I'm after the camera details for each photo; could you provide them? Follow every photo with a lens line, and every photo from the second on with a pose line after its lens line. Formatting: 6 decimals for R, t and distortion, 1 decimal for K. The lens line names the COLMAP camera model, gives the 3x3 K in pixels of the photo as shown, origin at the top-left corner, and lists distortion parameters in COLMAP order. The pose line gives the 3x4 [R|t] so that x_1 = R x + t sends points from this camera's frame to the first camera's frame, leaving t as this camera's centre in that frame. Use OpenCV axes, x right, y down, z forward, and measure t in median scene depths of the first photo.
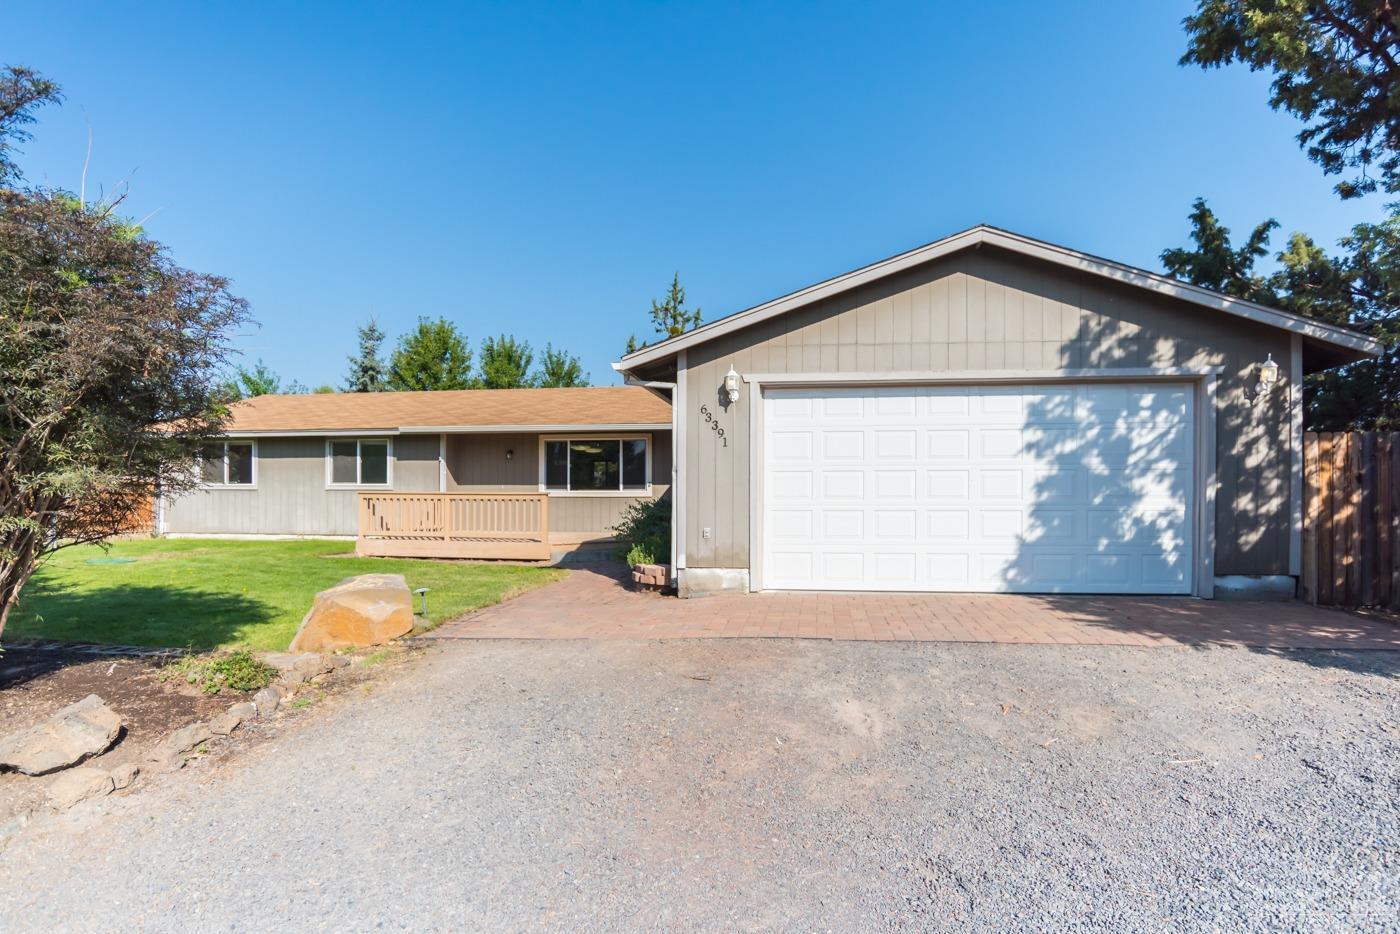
lens RADIAL K [[755.9, 0, 695.3], [0, 755.9, 506.5], [0, 0, 1]] dist [-0.002124, 0.000545]
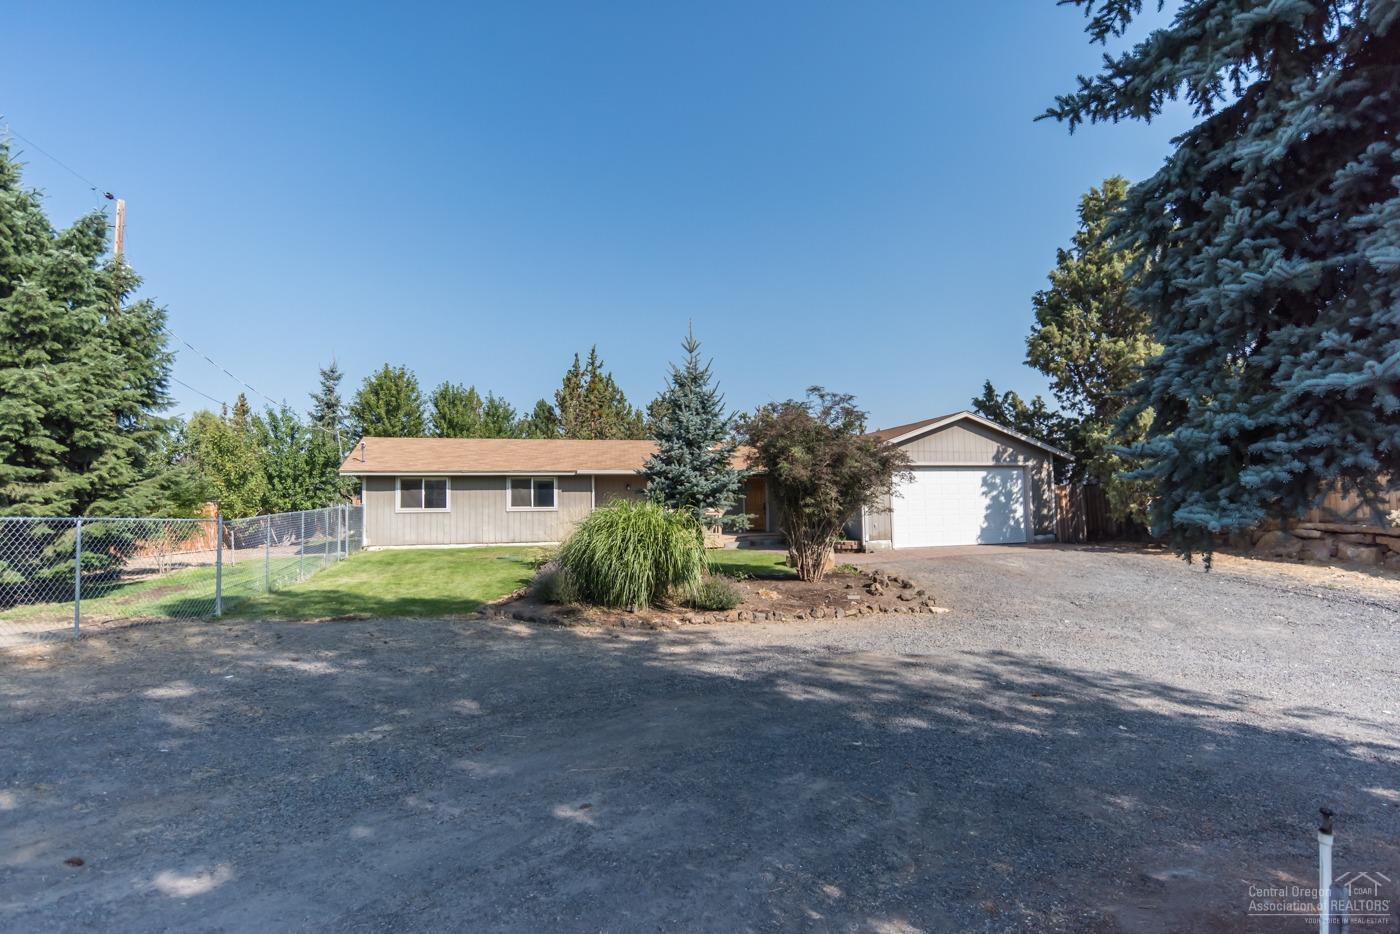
lens RADIAL K [[742.8, 0, 705.0], [0, 742.8, 496.1], [0, 0, 1]] dist [0.060278, 0.000081]
pose [[0.904629, -0.005619, 0.426162, -0.755622], [0.020222, 0.999353, -0.029750, -0.001461], [-0.425720, 0.035531, 0.904157, -0.478696]]
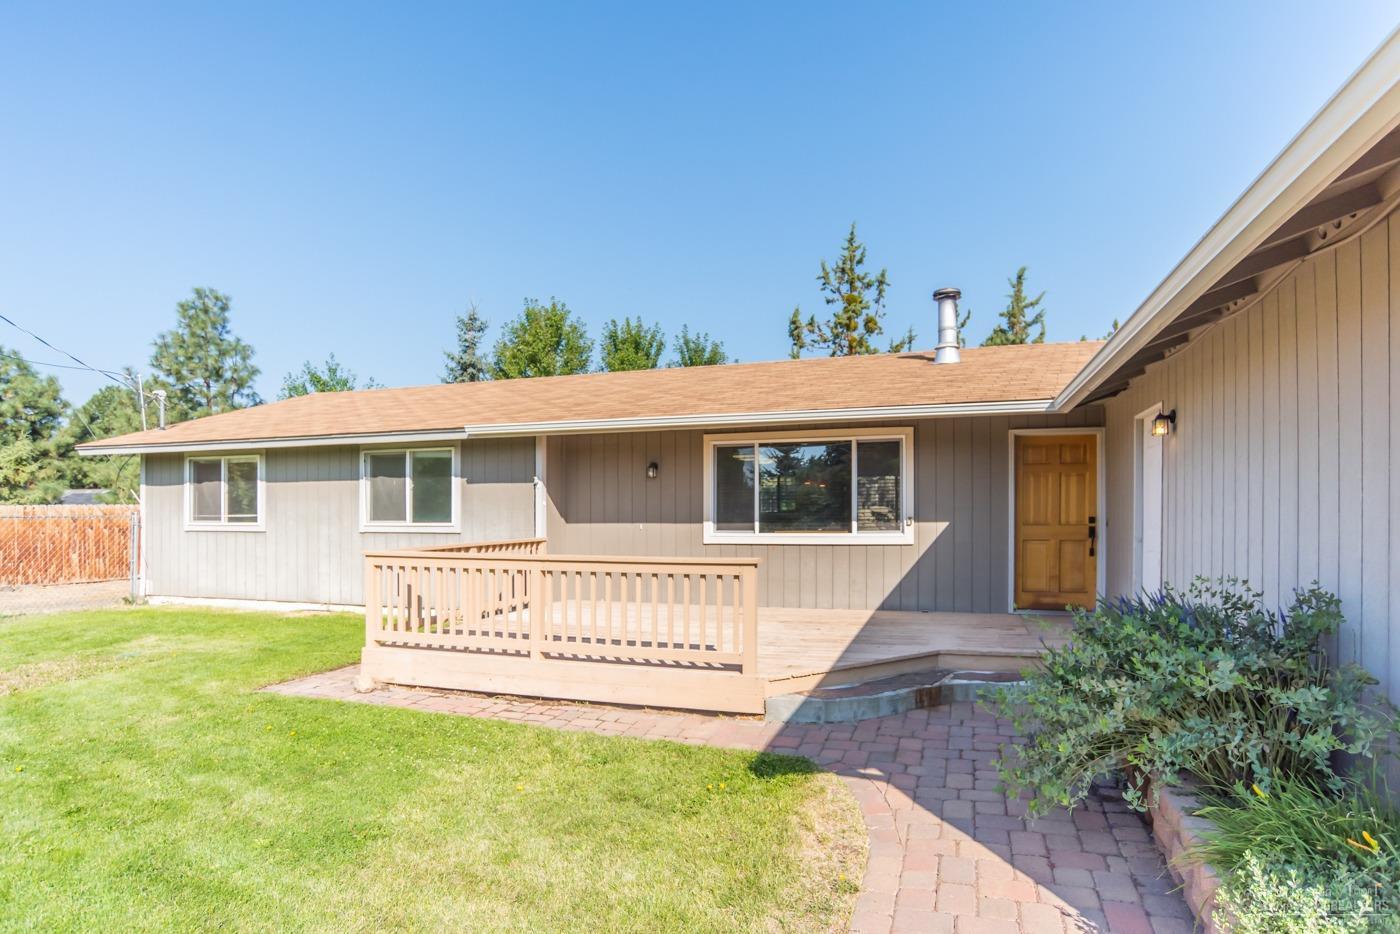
lens RADIAL K [[755.9, 0, 695.3], [0, 755.9, 506.5], [0, 0, 1]] dist [-0.002124, 0.000545]
pose [[0.988331, -0.008453, -0.152085, -0.123838], [0.006400, 0.999882, -0.013984, -0.032370], [0.152185, 0.012848, 0.988268, 0.428716]]
